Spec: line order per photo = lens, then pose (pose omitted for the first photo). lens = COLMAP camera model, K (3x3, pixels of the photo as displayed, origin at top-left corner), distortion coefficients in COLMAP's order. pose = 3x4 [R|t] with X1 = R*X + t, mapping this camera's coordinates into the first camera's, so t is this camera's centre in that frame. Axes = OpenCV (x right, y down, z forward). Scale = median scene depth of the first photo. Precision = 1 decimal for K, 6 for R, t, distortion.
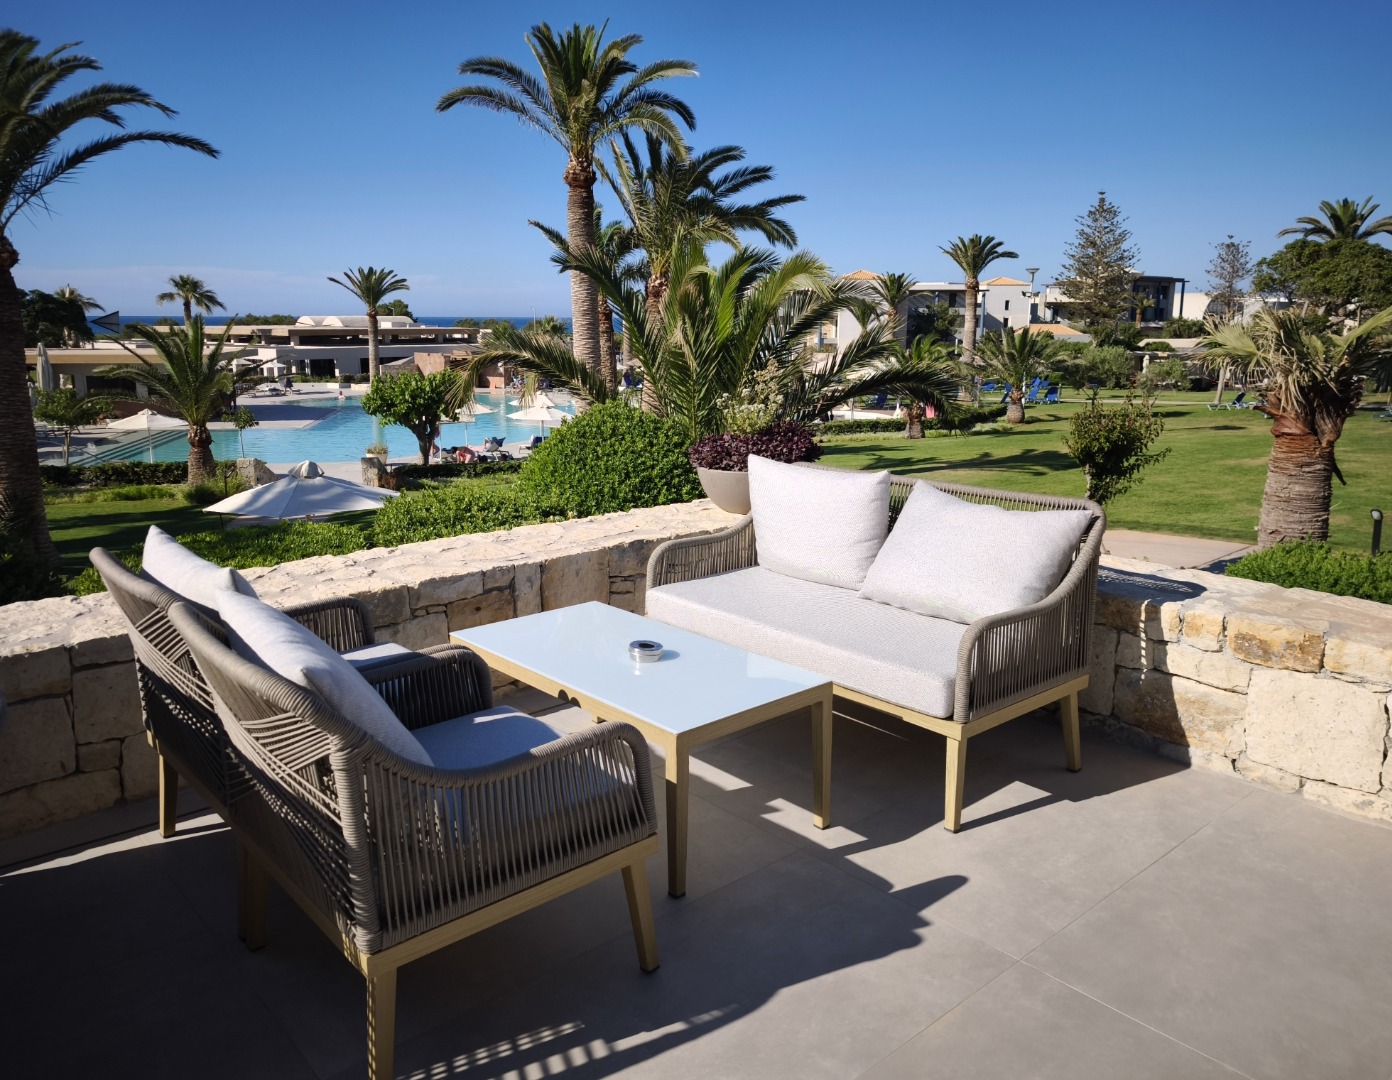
lens RADIAL K [[1025.0, 0, 688.3], [0, 1025.0, 539.8], [0, 0, 1]] dist [0.008069, -0.002501]
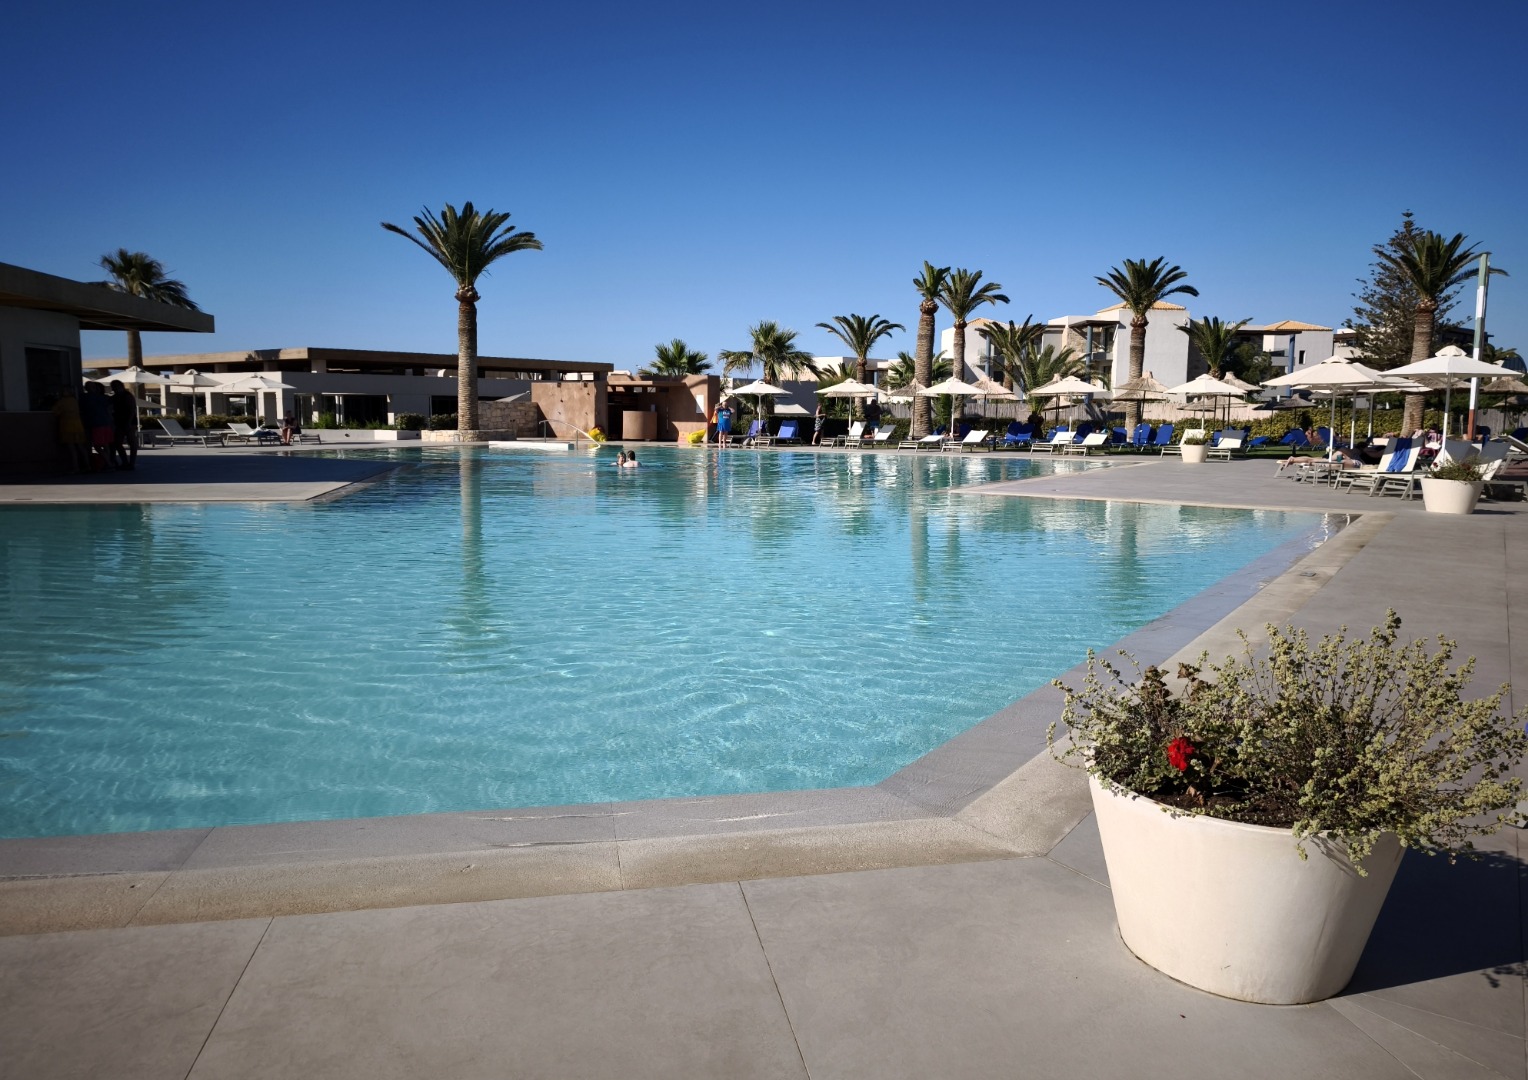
lens RADIAL K [[1049.9, 0, 762.6], [0, 1049.9, 551.5], [0, 0, 1]] dist [0.026260, -0.024062]
pose [[0.999585, 0.004070, 0.028518, -0.164654], [-0.001750, 0.996721, -0.080899, -0.045770], [-0.028754, 0.080816, 0.996314, 0.450789]]
